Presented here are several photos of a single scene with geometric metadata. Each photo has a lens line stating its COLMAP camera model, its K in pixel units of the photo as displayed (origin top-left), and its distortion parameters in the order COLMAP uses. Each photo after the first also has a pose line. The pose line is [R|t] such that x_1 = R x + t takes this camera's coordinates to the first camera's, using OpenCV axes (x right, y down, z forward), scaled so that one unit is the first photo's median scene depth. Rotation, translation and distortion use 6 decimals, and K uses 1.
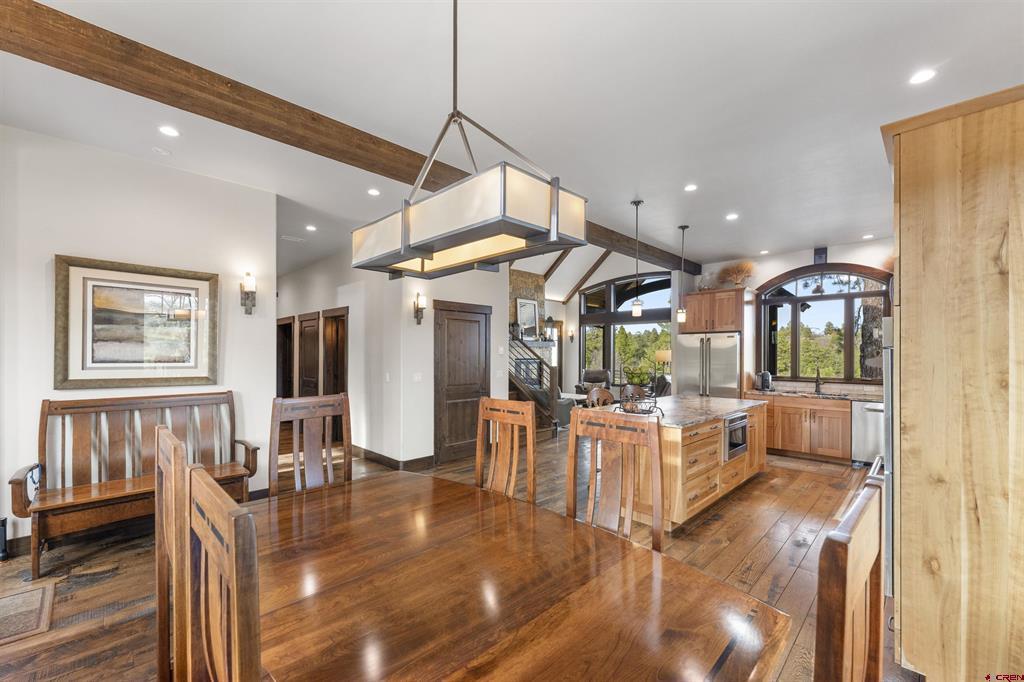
lens RADIAL K [[419.4, 0, 510.3], [0, 419.4, 361.1], [0, 0, 1]] dist [0.002678, -0.000896]
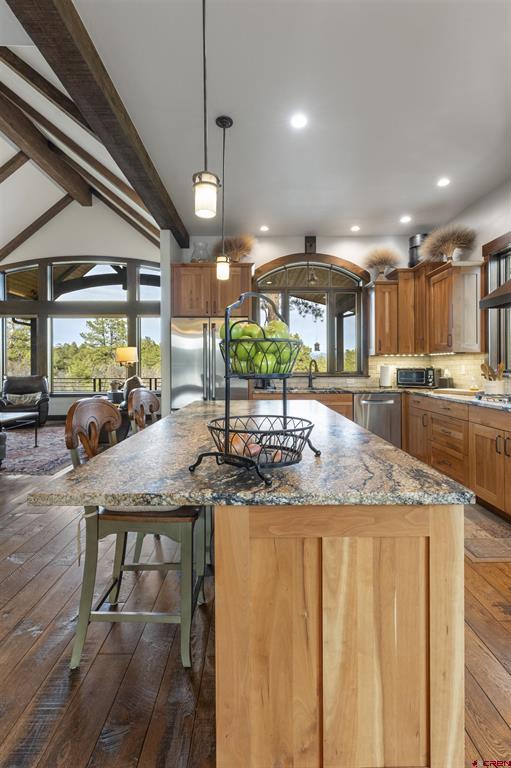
lens RADIAL K [[363.6, 0, 254.4], [0, 363.6, 369.8], [0, 0, 1]] dist [0.002381, -0.000052]
pose [[0.701313, -0.011070, 0.712767, 0.055731], [0.016221, 0.999868, -0.000432, 0.029745], [-0.712669, 0.011865, 0.701400, 0.481722]]
